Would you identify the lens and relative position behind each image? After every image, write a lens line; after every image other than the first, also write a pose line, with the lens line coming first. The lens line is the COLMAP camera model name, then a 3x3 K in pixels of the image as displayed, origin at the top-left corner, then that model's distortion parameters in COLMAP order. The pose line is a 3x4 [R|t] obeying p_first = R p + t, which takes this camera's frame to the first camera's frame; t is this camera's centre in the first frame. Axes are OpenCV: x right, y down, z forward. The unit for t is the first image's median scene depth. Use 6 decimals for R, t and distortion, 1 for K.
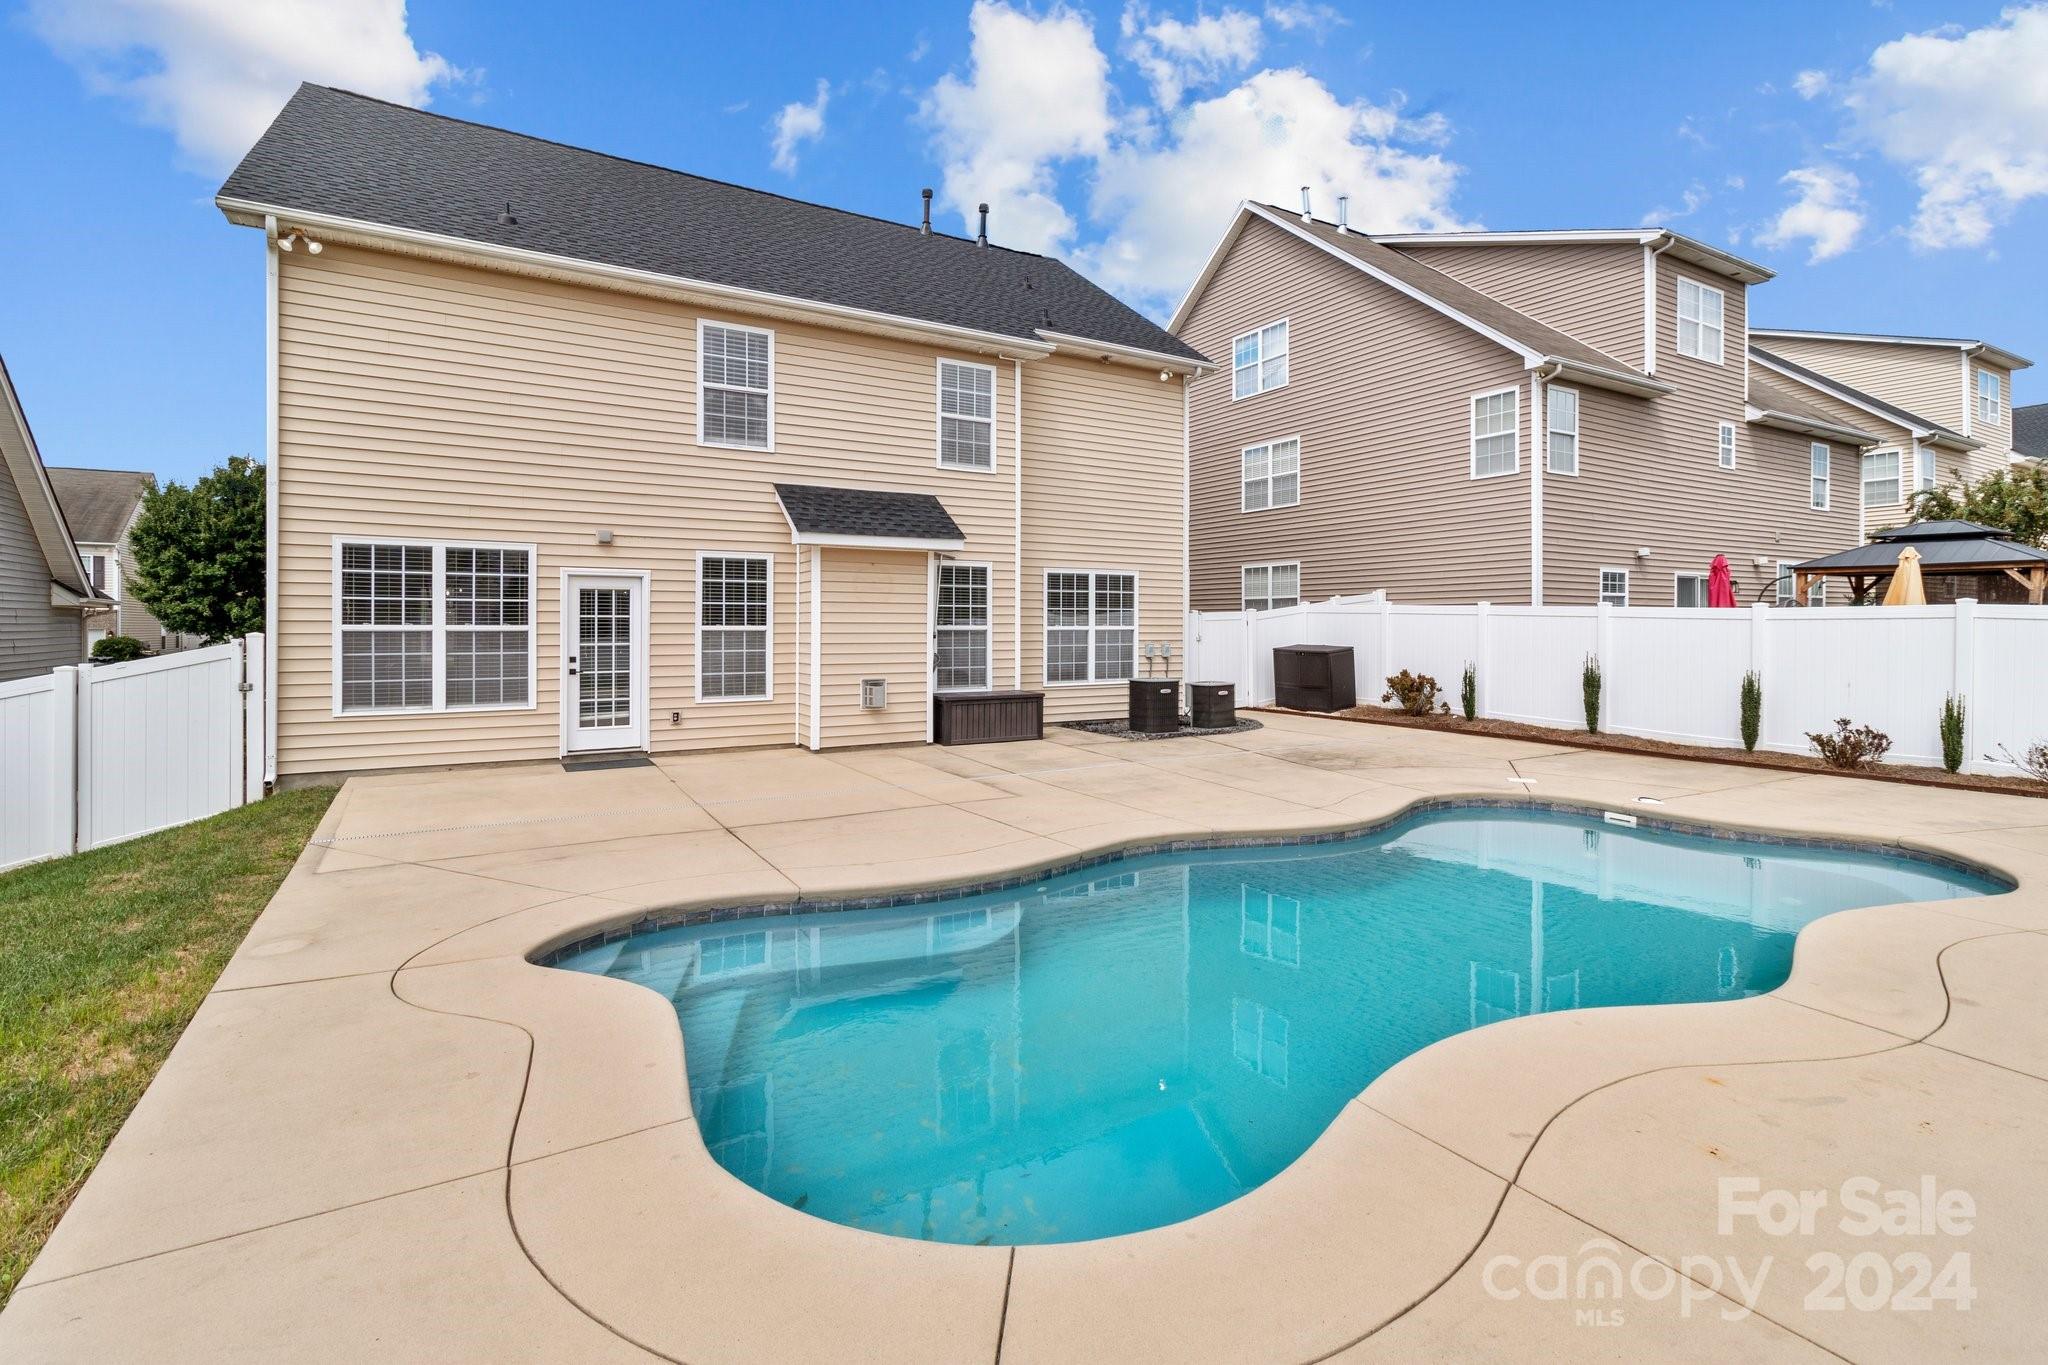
lens RADIAL K [[958.9, 0, 1049.8], [0, 958.9, 616.4], [0, 0, 1]] dist [0.003100, -0.000251]
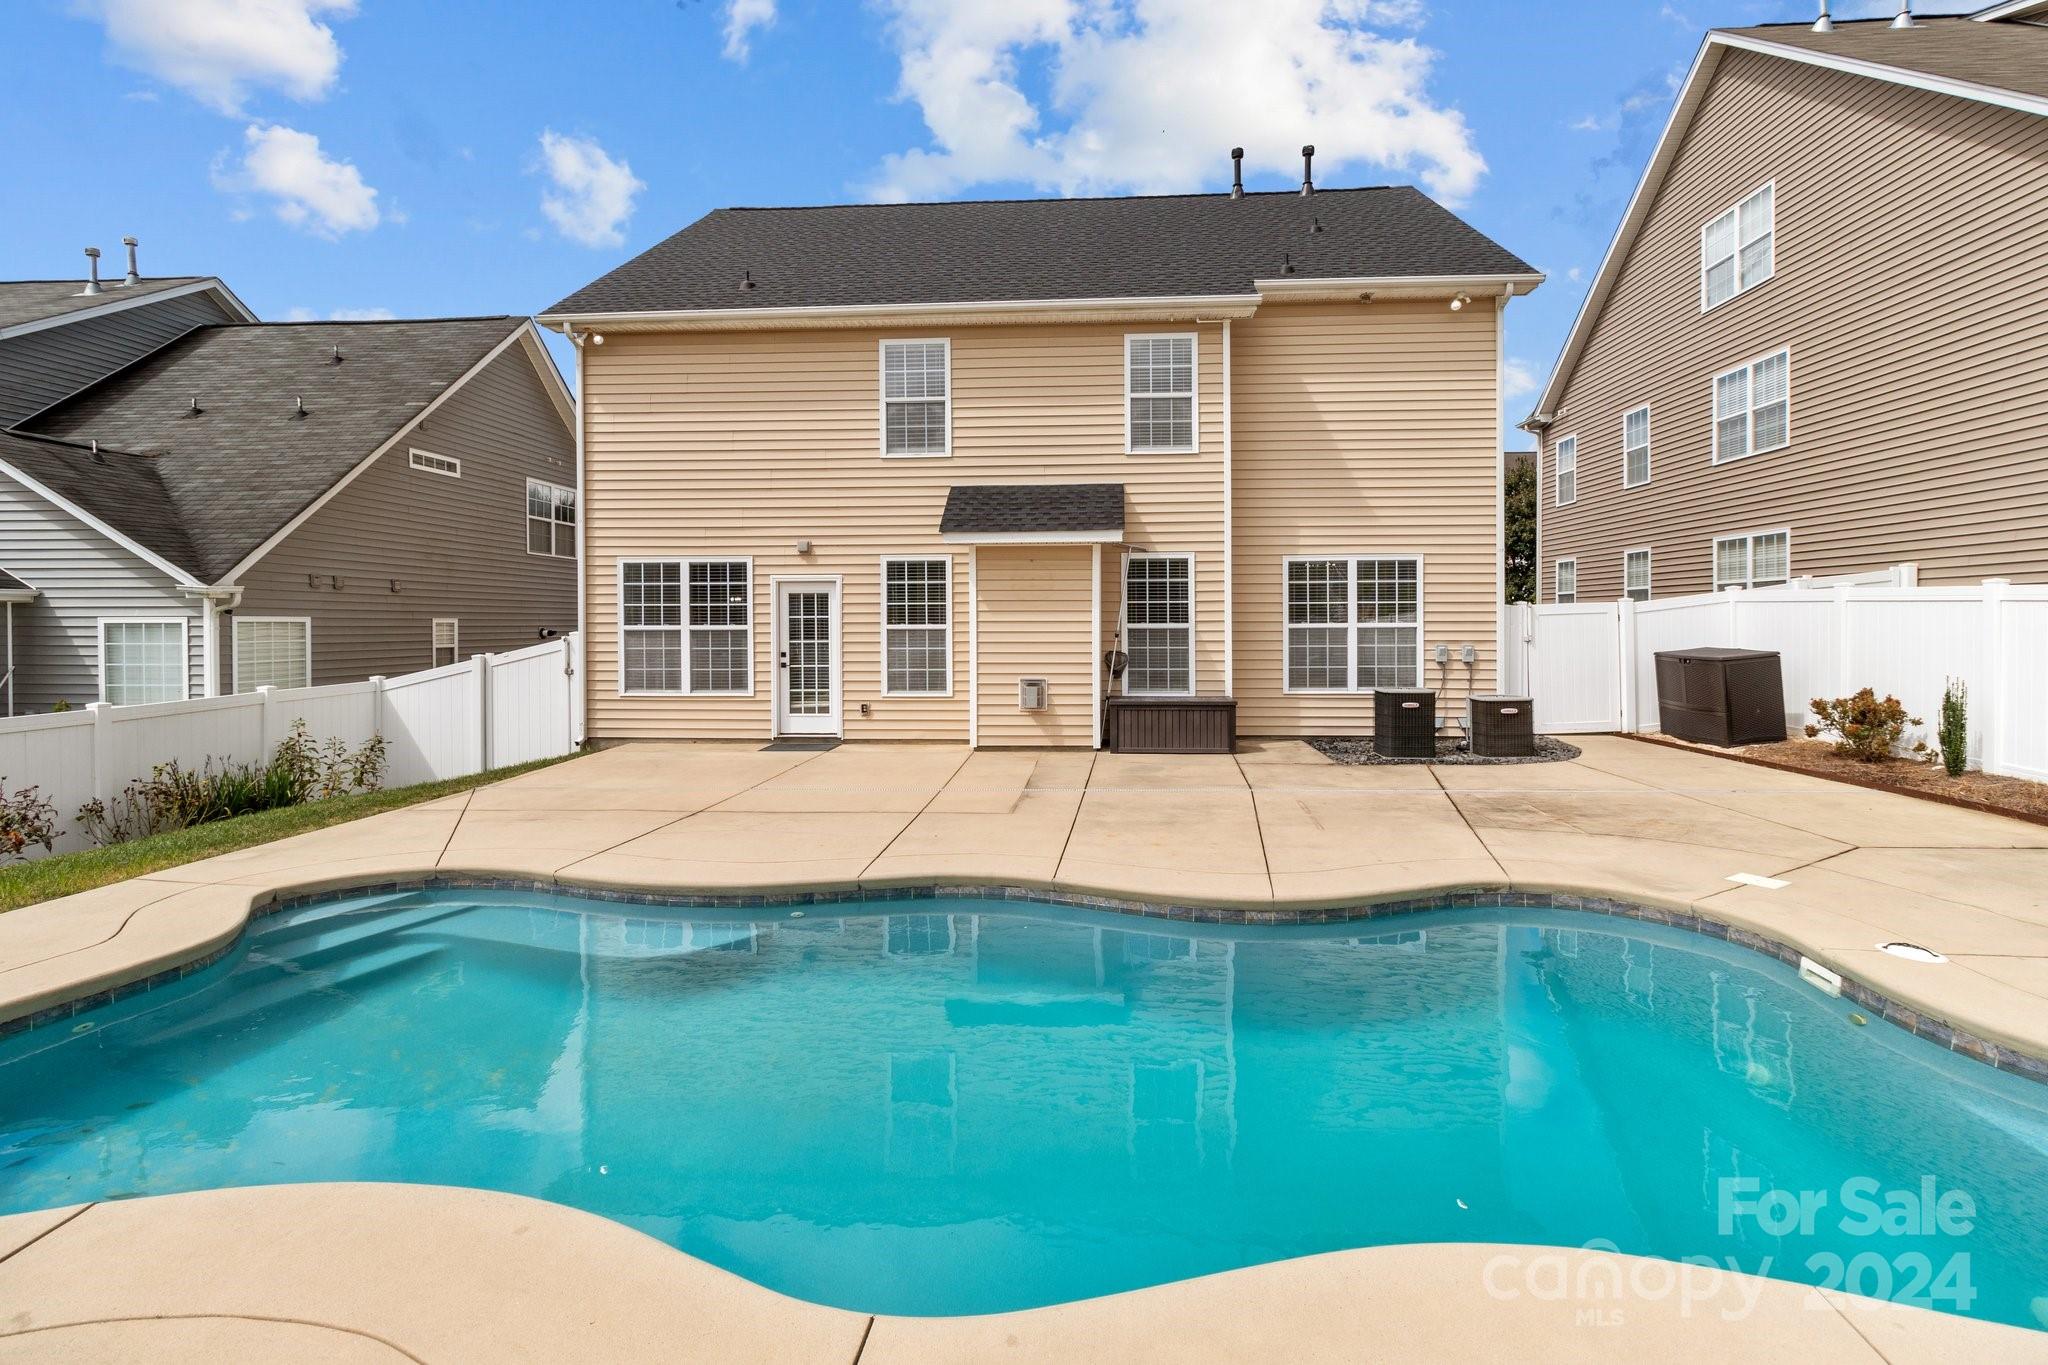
lens RADIAL K [[958.9, 0, 1044.3], [0, 958.9, 623.8], [0, 0, 1]] dist [0.003100, -0.000251]
pose [[0.817314, -0.004303, -0.576176, 0.346056], [0.010531, 0.999917, 0.007469, 0.001891], [0.576096, -0.012172, 0.817291, 0.189691]]
